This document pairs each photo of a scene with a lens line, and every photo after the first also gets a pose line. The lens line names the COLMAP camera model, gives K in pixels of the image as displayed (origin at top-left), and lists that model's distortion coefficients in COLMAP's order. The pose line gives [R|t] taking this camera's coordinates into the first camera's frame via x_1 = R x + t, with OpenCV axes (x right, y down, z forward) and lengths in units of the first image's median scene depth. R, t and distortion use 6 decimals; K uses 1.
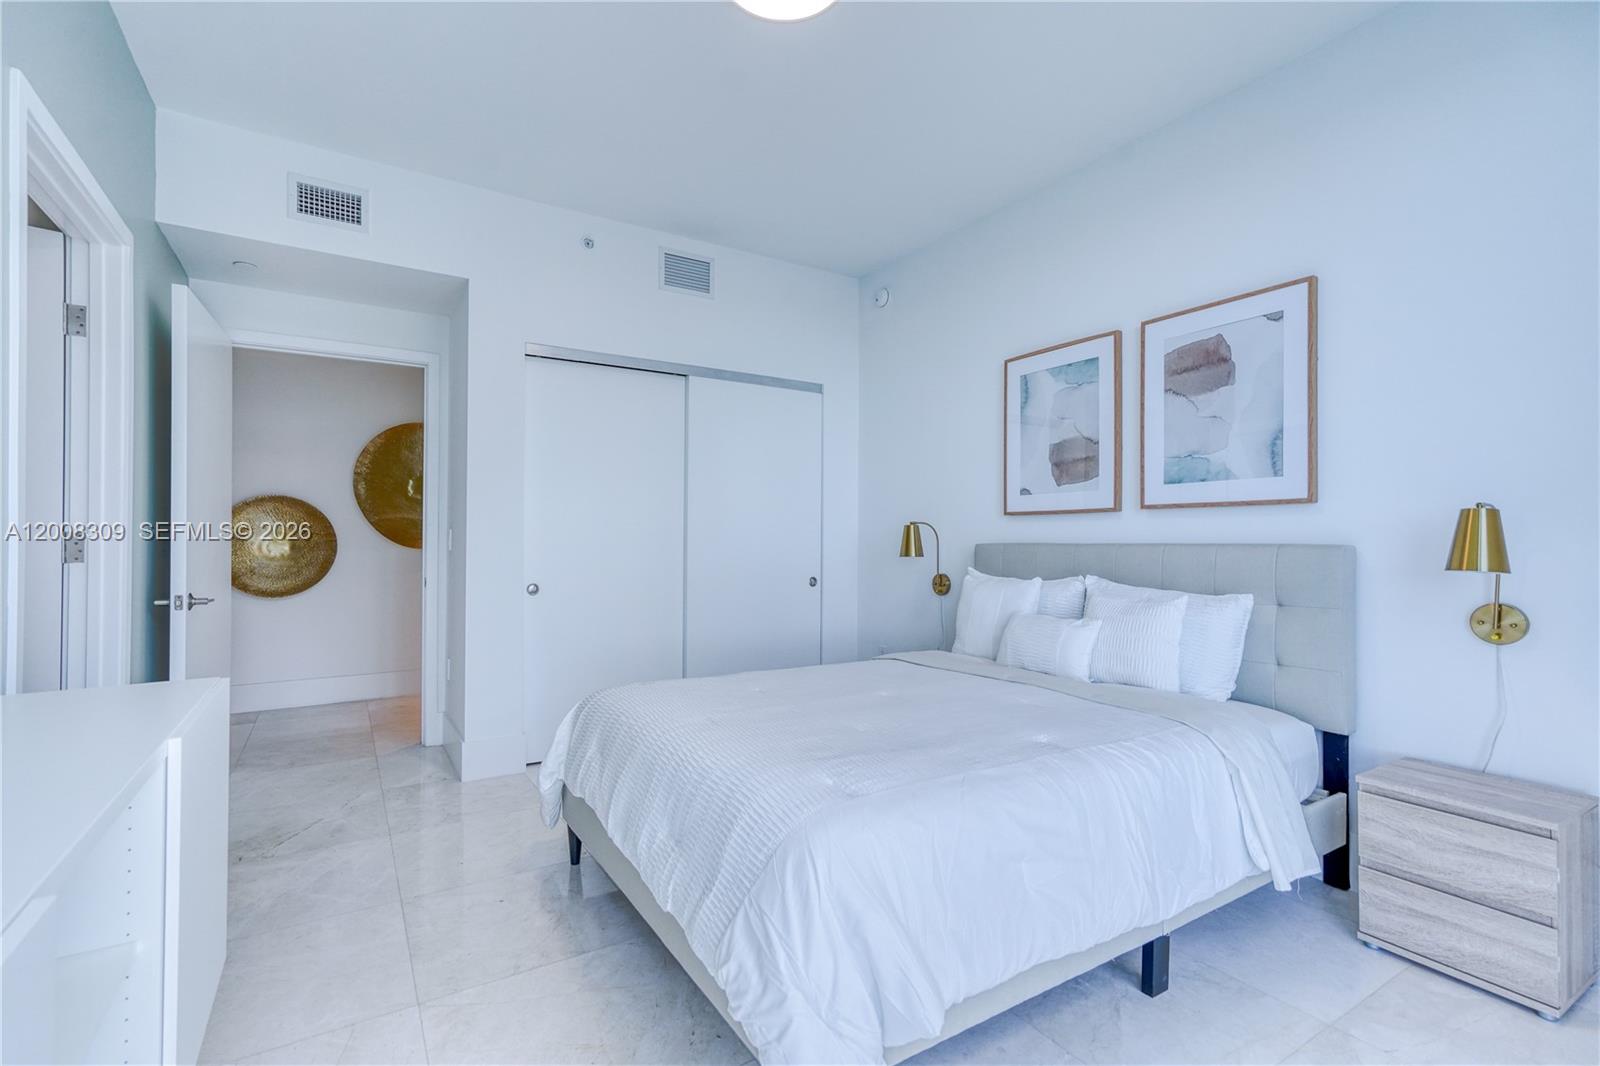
lens RADIAL K [[730.0, 0, 793.3], [0, 730.0, 538.1], [0, 0, 1]] dist [-0.000385, 0.004293]
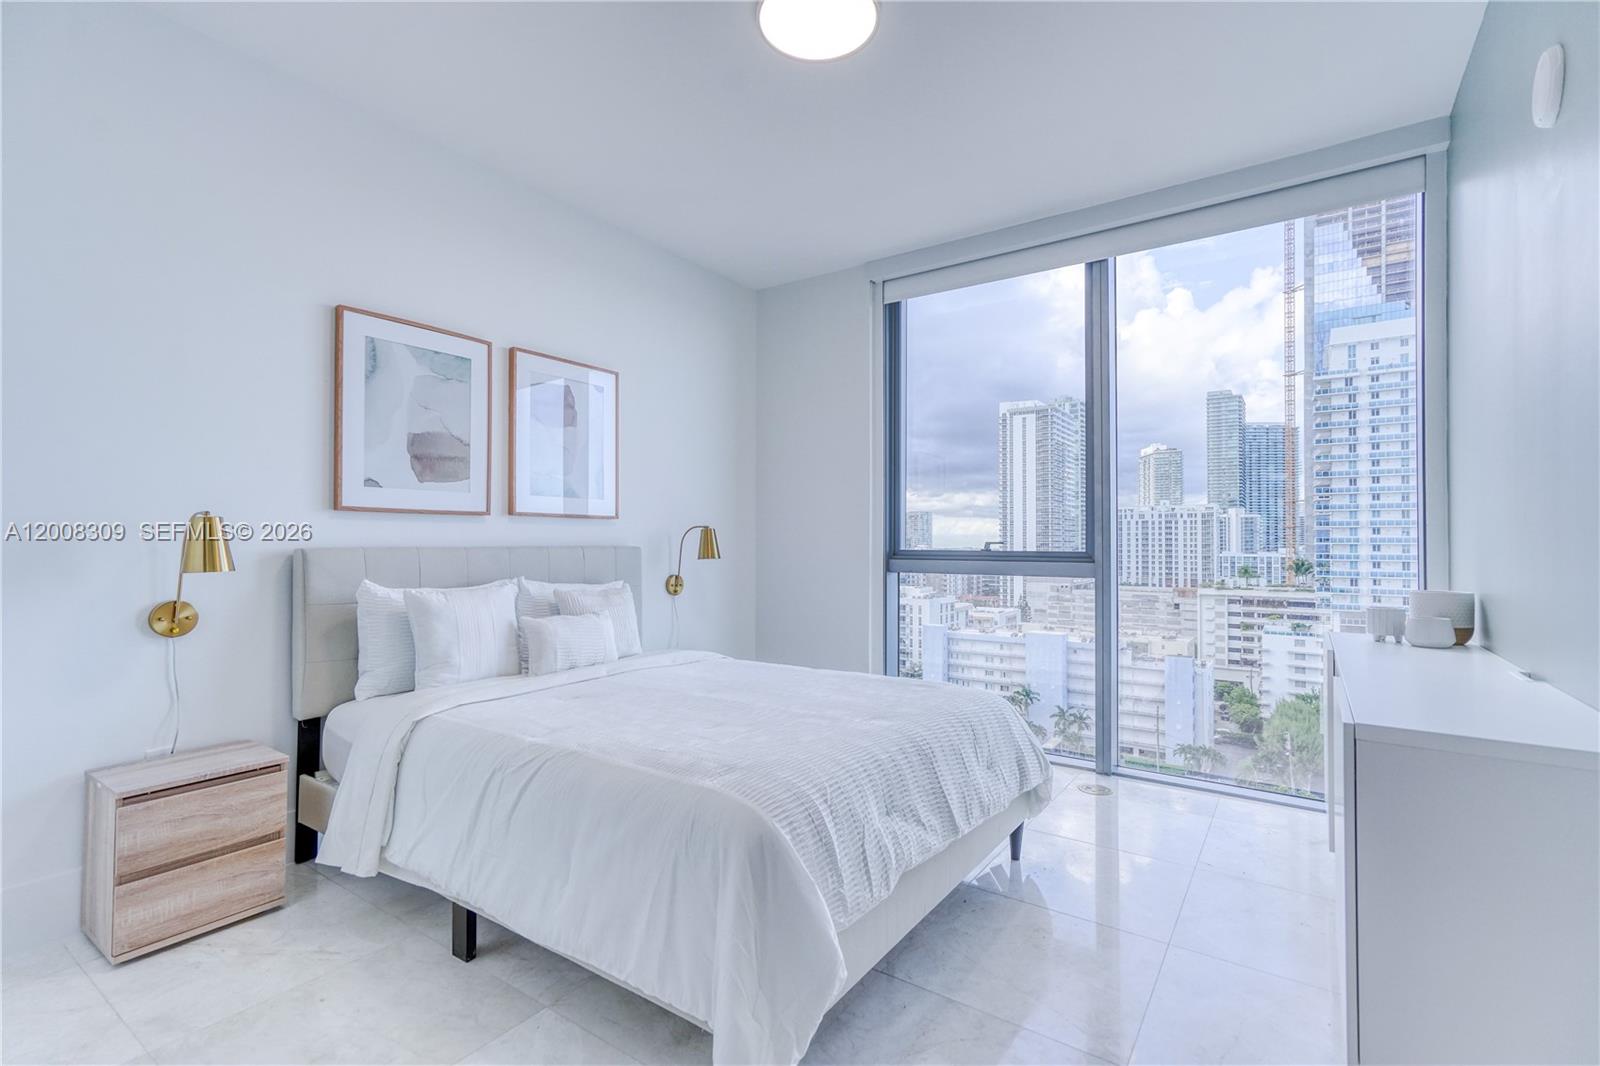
lens RADIAL K [[730.0, 0, 805.4], [0, 730.0, 537.0], [0, 0, 1]] dist [-0.000385, 0.004293]
pose [[-0.396214, 0.006654, 0.918134, -0.638885], [-0.004840, 0.999945, -0.009335, 0.001609], [-0.918145, -0.008142, -0.396160, 0.918265]]
